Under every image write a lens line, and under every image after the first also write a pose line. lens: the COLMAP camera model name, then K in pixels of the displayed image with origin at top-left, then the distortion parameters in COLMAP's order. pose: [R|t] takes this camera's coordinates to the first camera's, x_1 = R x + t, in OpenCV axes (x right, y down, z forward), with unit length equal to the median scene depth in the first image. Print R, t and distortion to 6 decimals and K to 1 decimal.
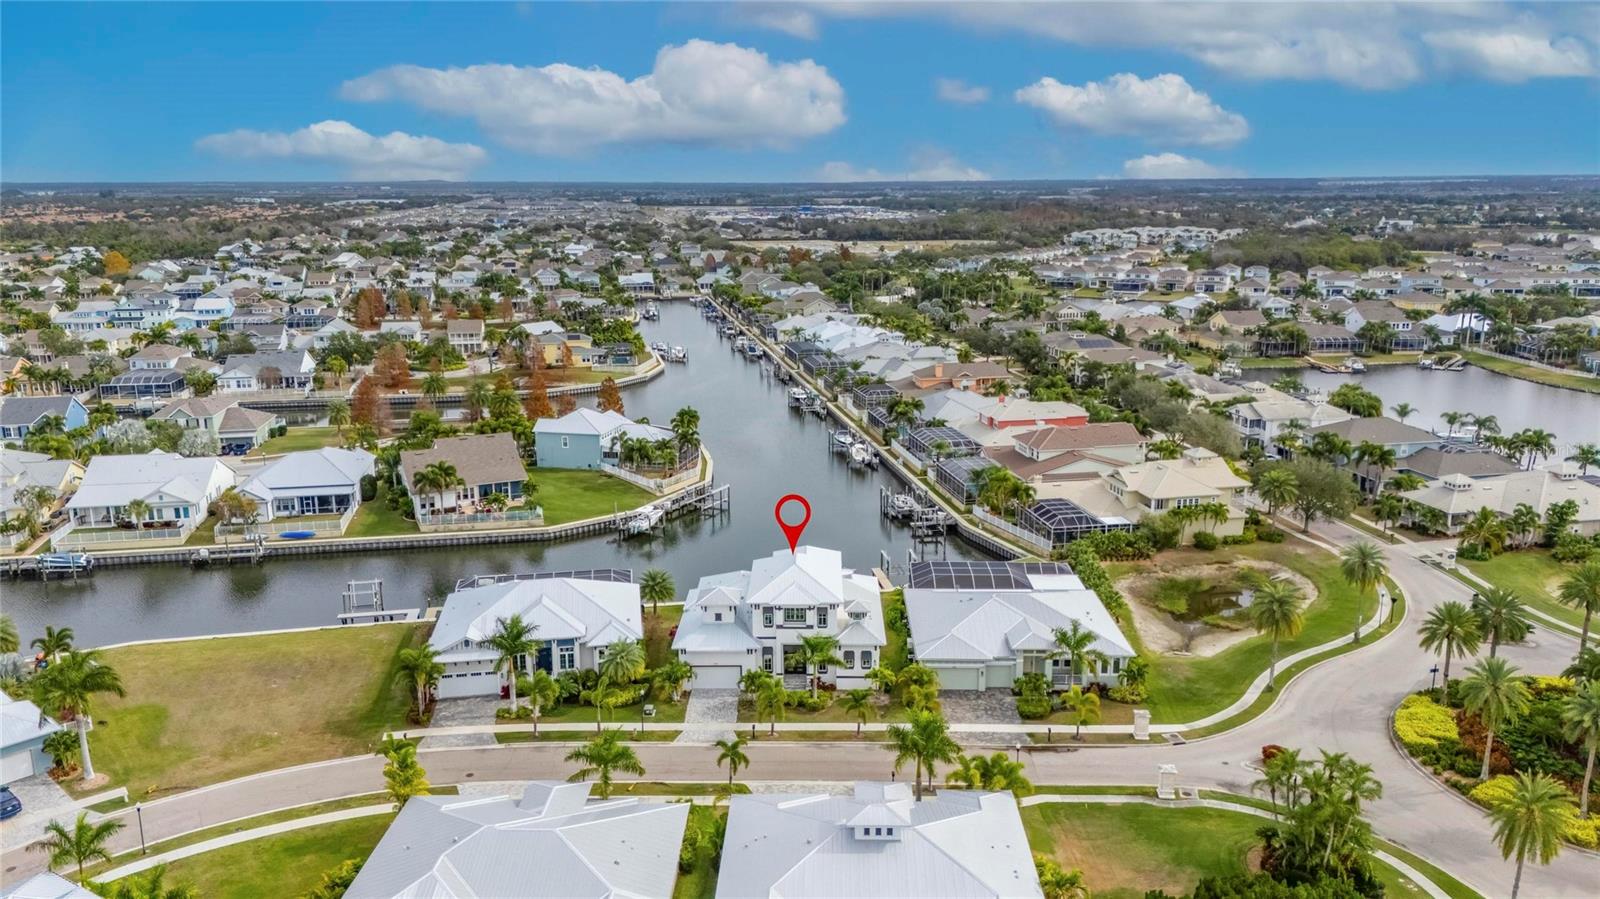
lens RADIAL K [[1158.0, 0, 800.0], [0, 1158.0, 449.5], [0, 0, 1]] dist [0.063637, -0.058008]
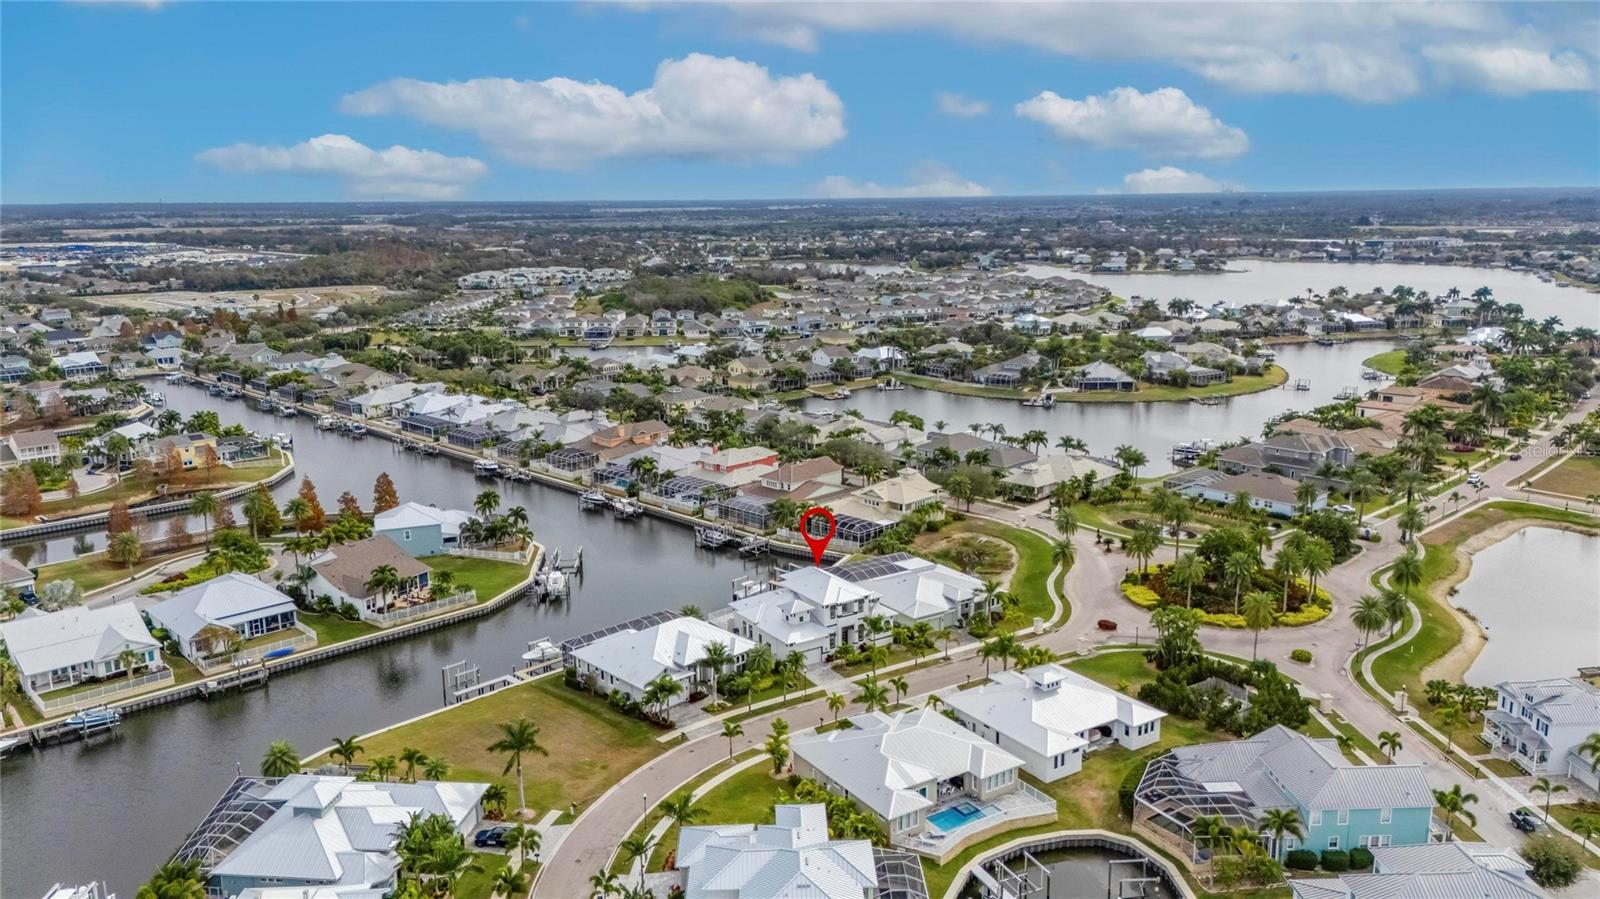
lens RADIAL K [[1158.0, 0, 800.0], [0, 1158.0, 449.5], [0, 0, 1]] dist [0.063637, -0.058008]
pose [[0.826714, -0.121378, 0.549374, -0.539237], [0.131480, 0.991094, 0.021116, -0.067136], [-0.547044, 0.054775, 0.835310, -0.176788]]
